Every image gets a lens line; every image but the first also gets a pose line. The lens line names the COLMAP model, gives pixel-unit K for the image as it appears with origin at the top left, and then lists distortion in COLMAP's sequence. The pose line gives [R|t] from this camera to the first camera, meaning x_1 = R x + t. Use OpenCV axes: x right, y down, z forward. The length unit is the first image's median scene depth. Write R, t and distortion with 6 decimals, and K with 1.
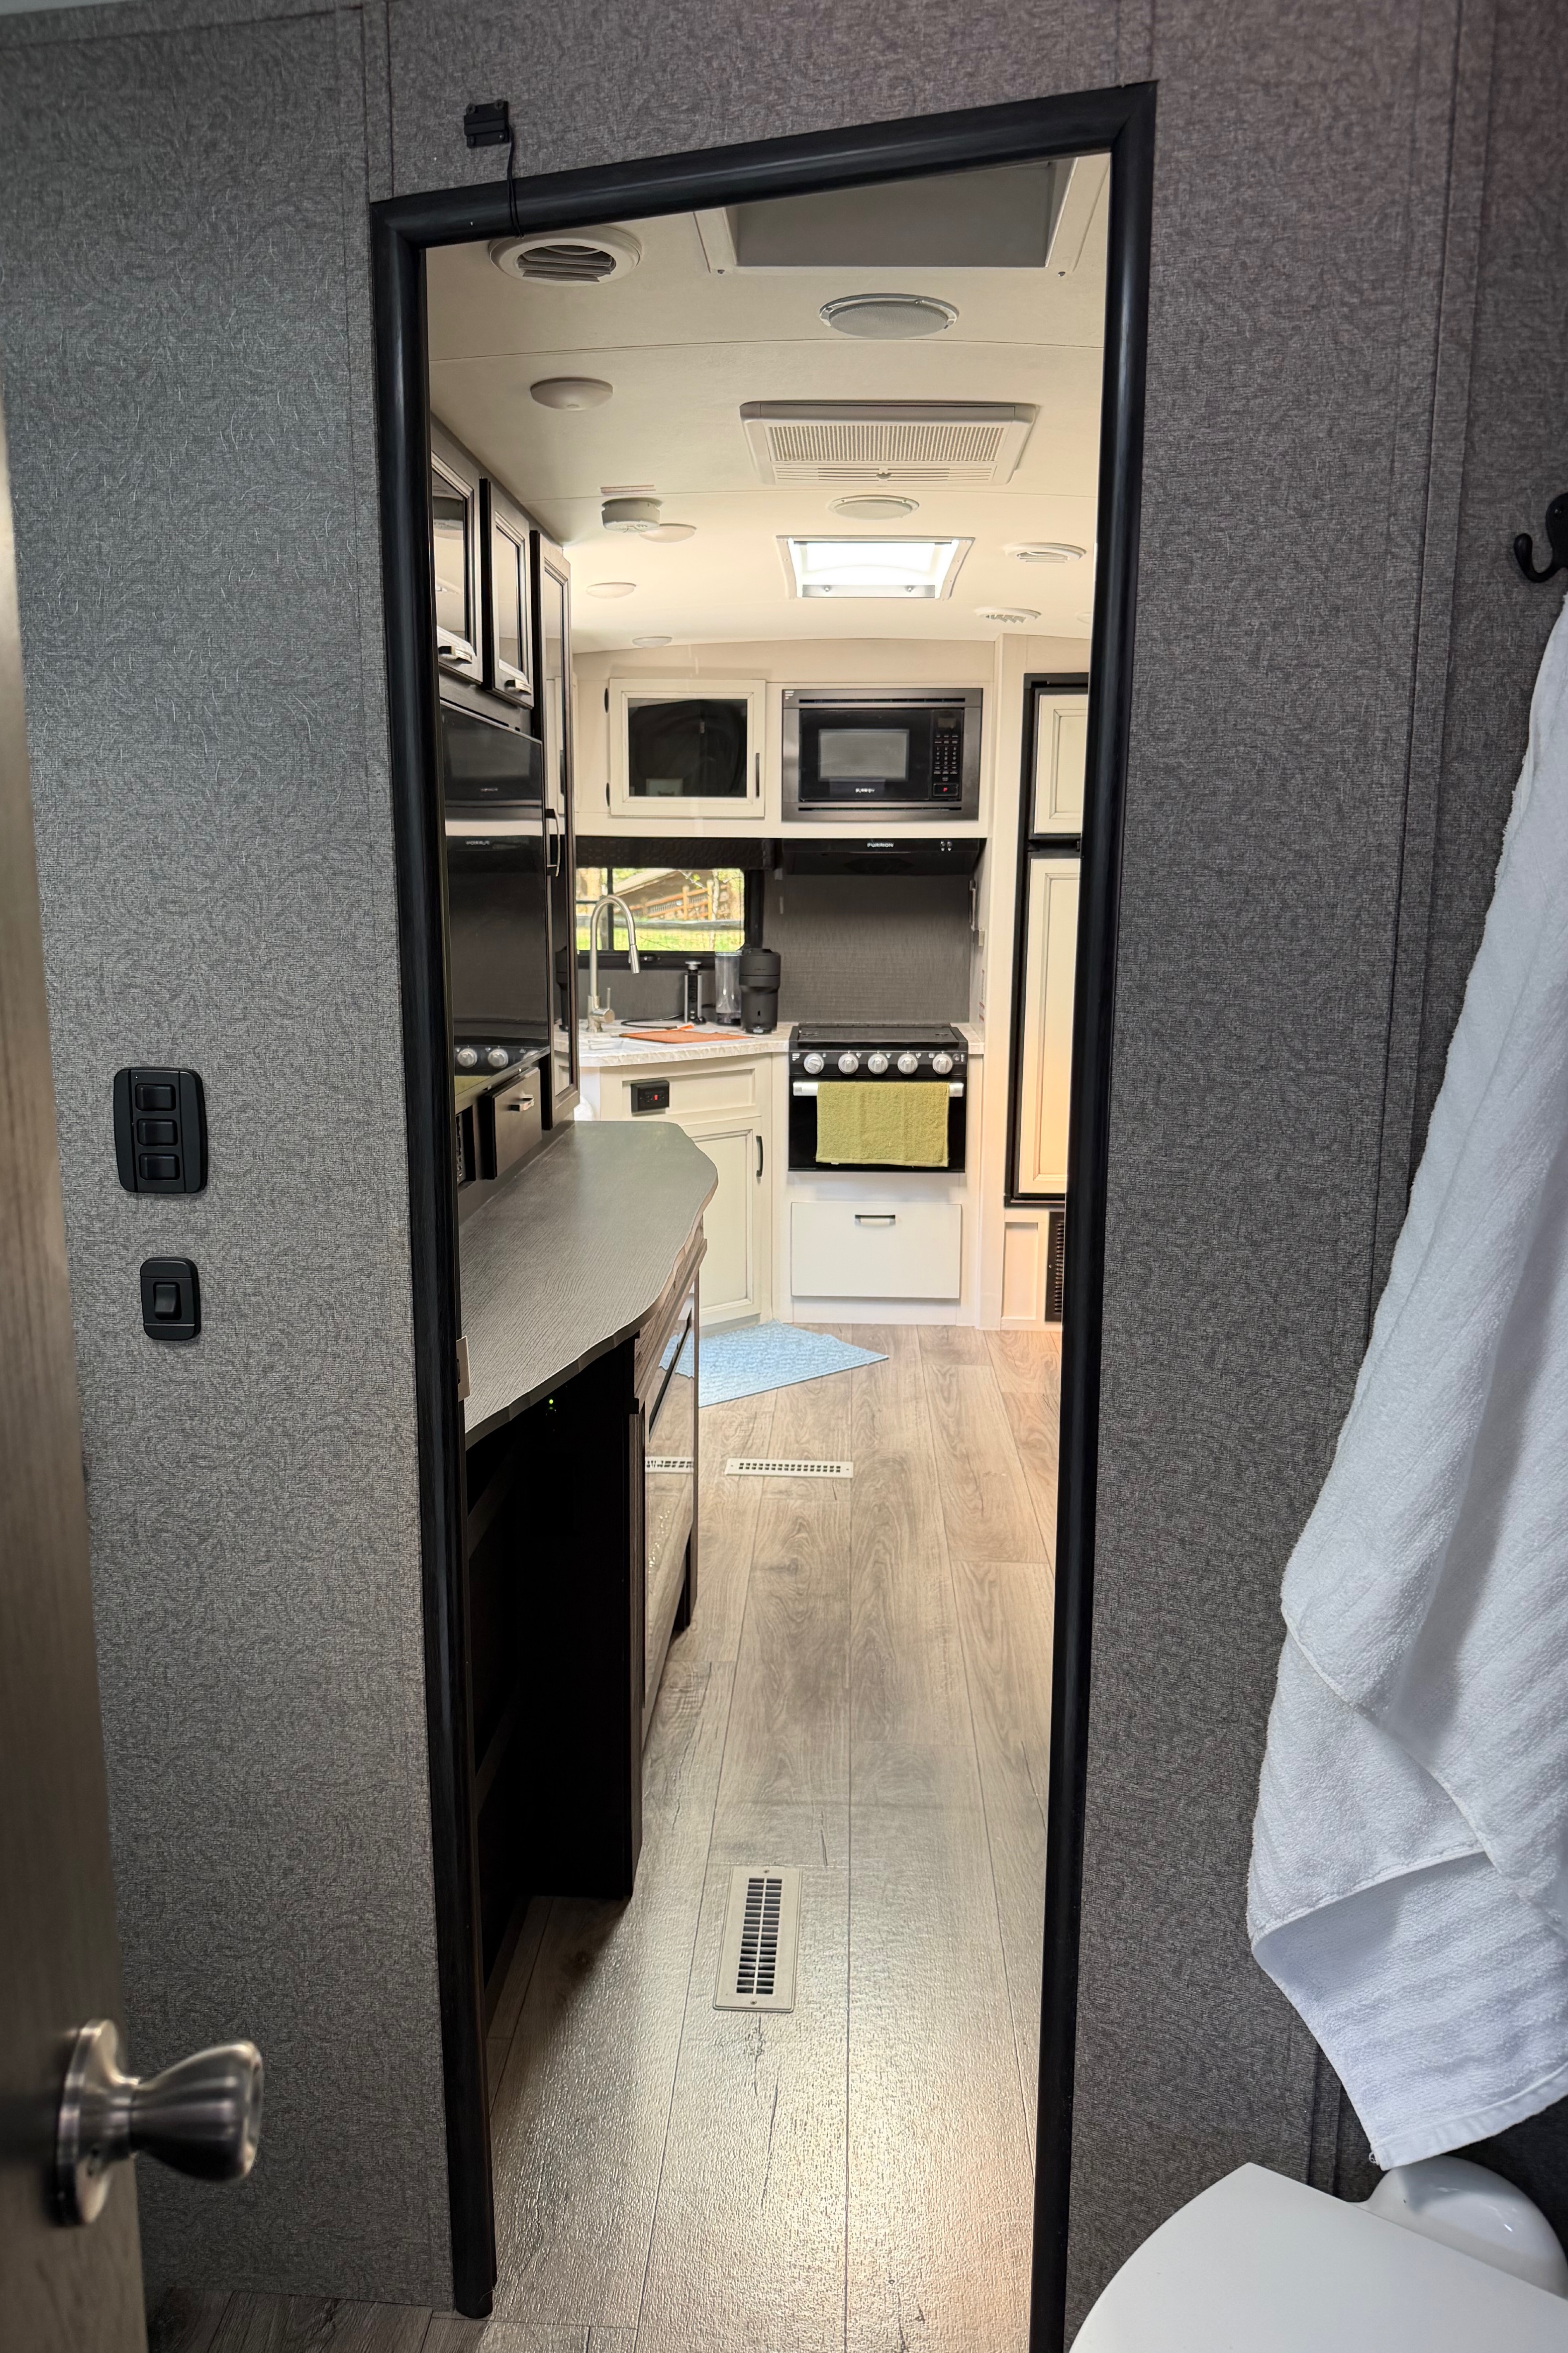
lens RADIAL K [[1711.0, 0, 784.0], [0, 1711.0, 1176.5], [0, 0, 1]] dist [0.165518, -0.164280]
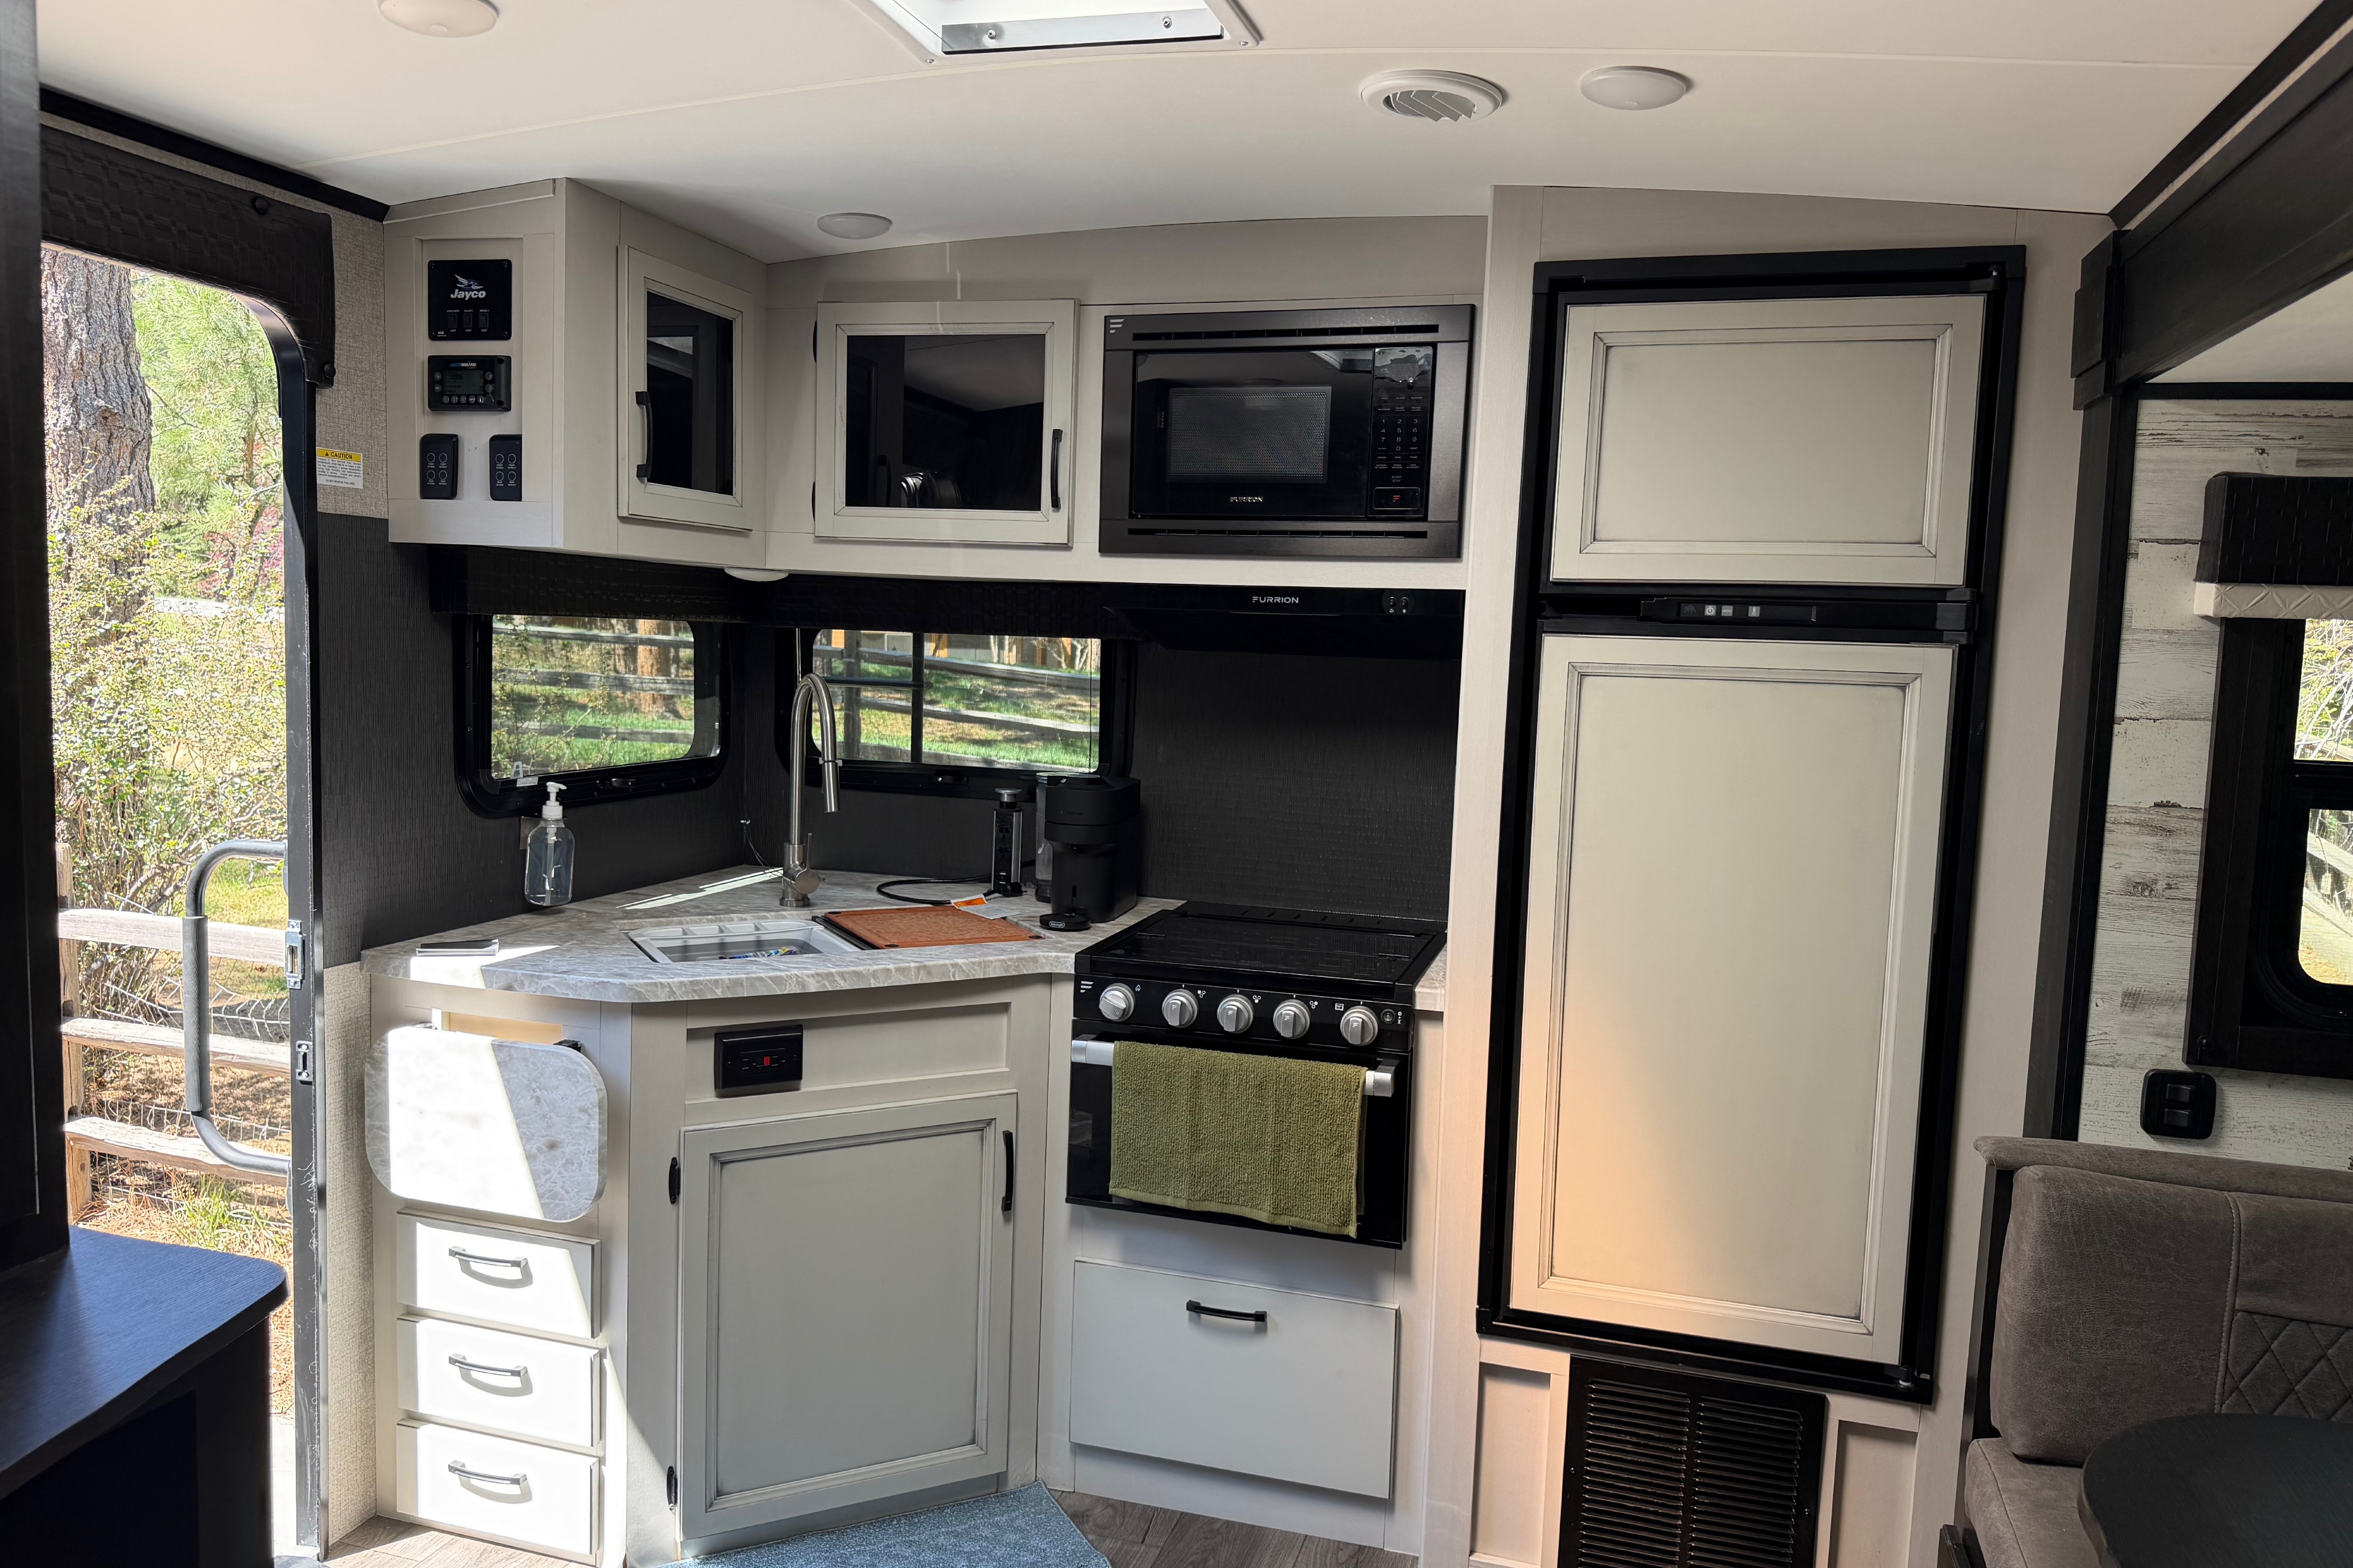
lens RADIAL K [[1711.0, 0, 1176.5], [0, 1711.0, 784.0], [0, 0, 1]] dist [0.165518, -0.164280]
pose [[0.968940, 0.047996, -0.242596, 0.159387], [-0.071588, 0.993421, -0.089385, -0.087279], [0.236709, 0.103975, 0.966001, 0.490956]]
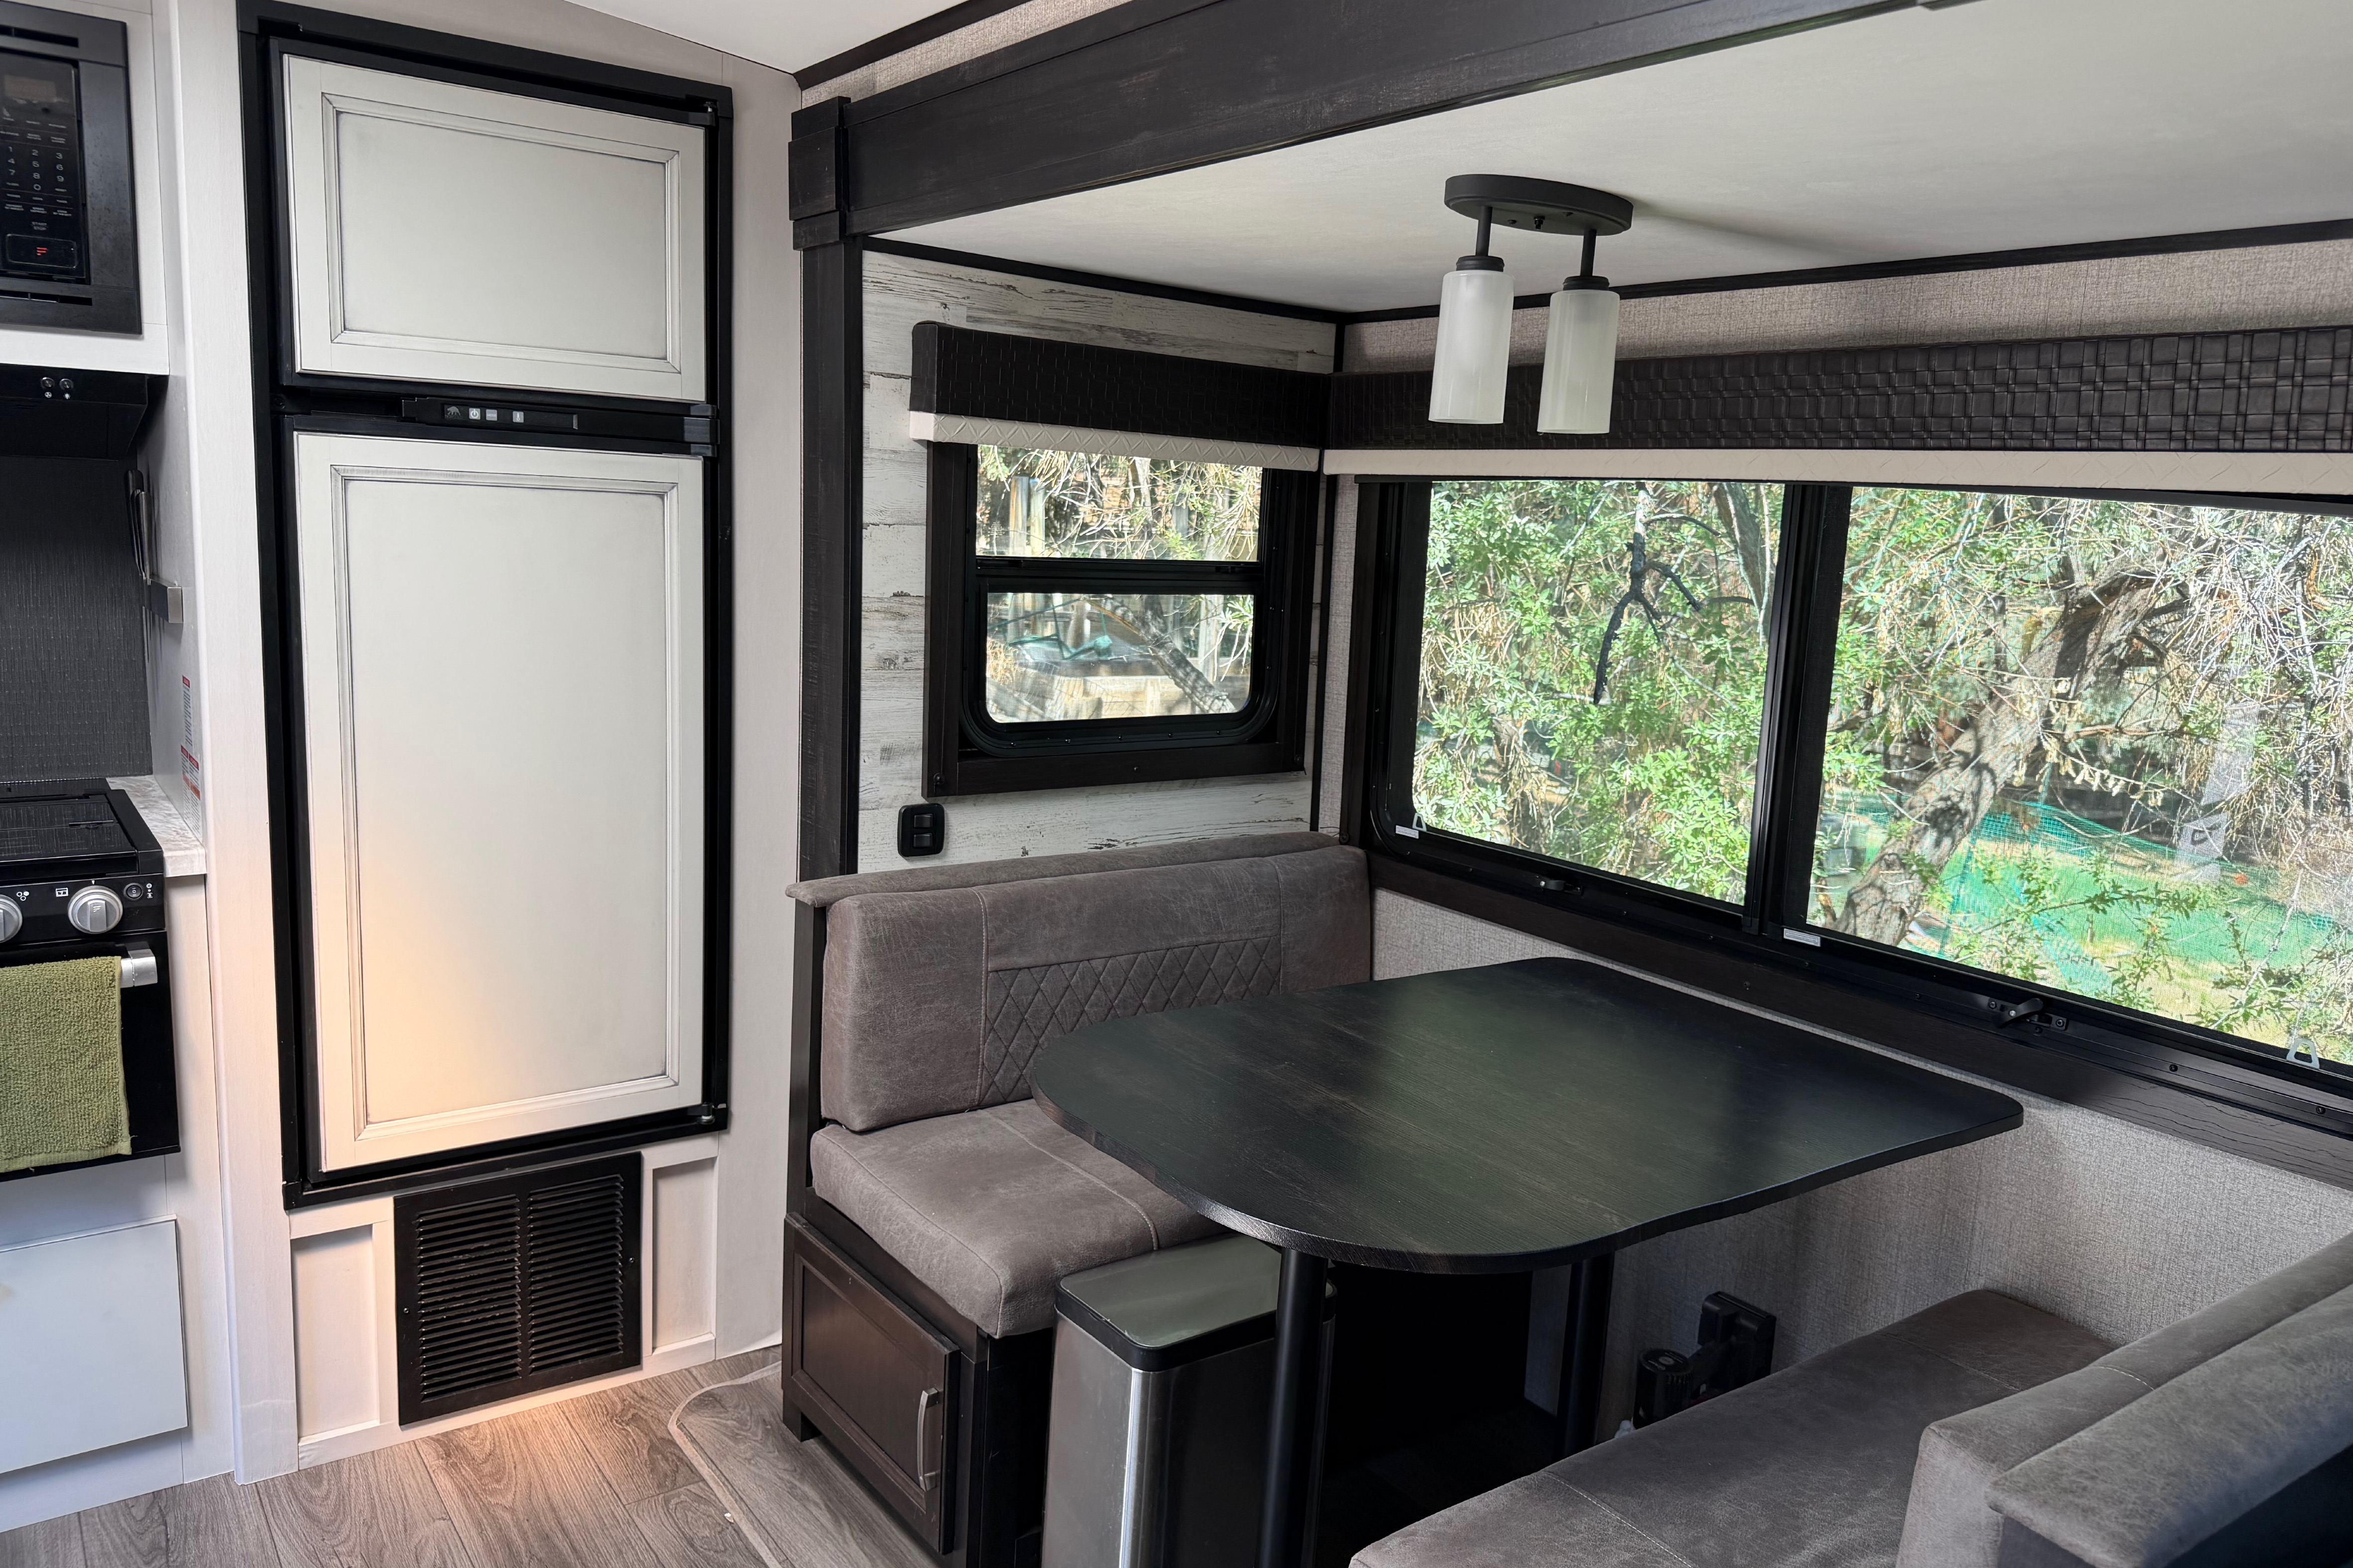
lens RADIAL K [[1711.0, 0, 1176.5], [0, 1711.0, 784.0], [0, 0, 1]] dist [0.165518, -0.164280]
pose [[0.800907, -0.070750, 0.594595, 0.048323], [0.074617, 0.997047, 0.018130, -0.084127], [-0.594122, 0.029847, 0.803821, 0.498054]]
